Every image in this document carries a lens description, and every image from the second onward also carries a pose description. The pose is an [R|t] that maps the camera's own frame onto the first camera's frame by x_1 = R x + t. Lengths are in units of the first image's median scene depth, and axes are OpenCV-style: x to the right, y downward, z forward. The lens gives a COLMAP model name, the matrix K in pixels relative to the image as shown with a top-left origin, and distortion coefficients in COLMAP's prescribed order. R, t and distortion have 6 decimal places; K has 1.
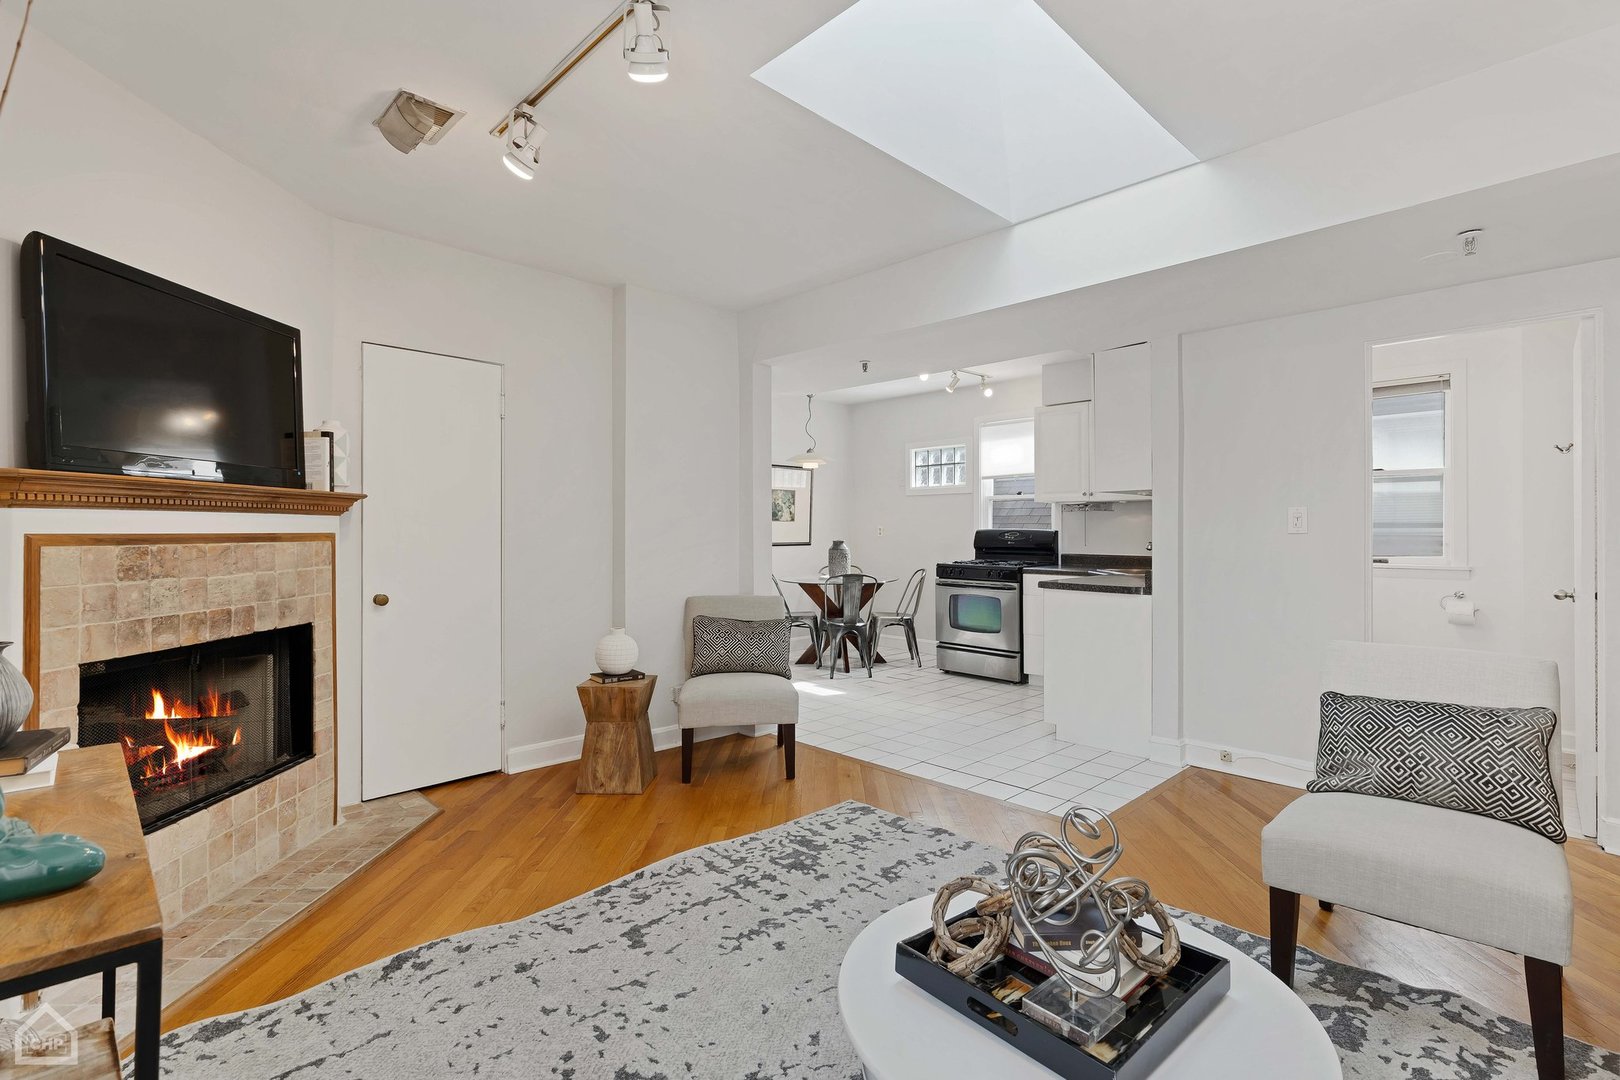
lens RADIAL K [[760.0, 0, 804.2], [0, 760.0, 526.3], [0, 0, 1]] dist [-0.003911, -0.001047]
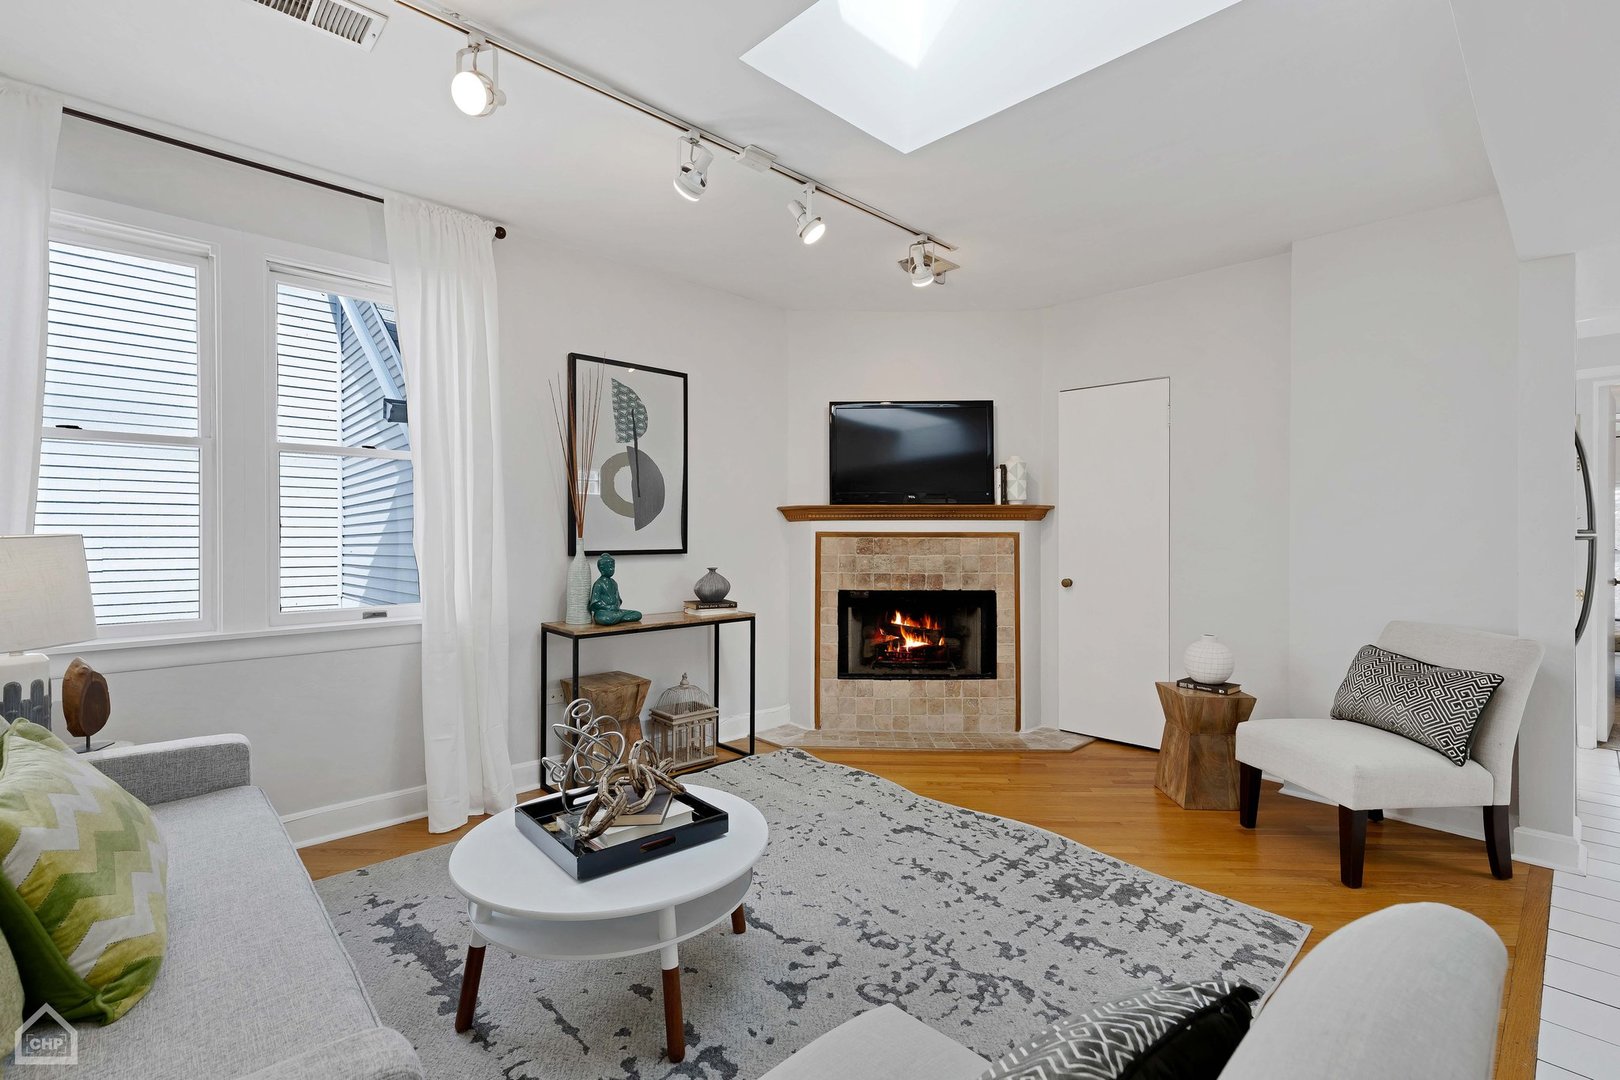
lens RADIAL K [[727.8, 0, 816.2], [0, 727.8, 538.5], [0, 0, 1]] dist [-0.000701, 0.000599]
pose [[-0.004693, 0.011166, -0.999927, 0.901300], [0.003764, 0.999931, 0.011149, 0.004022], [0.999982, -0.003712, -0.004735, 0.708810]]
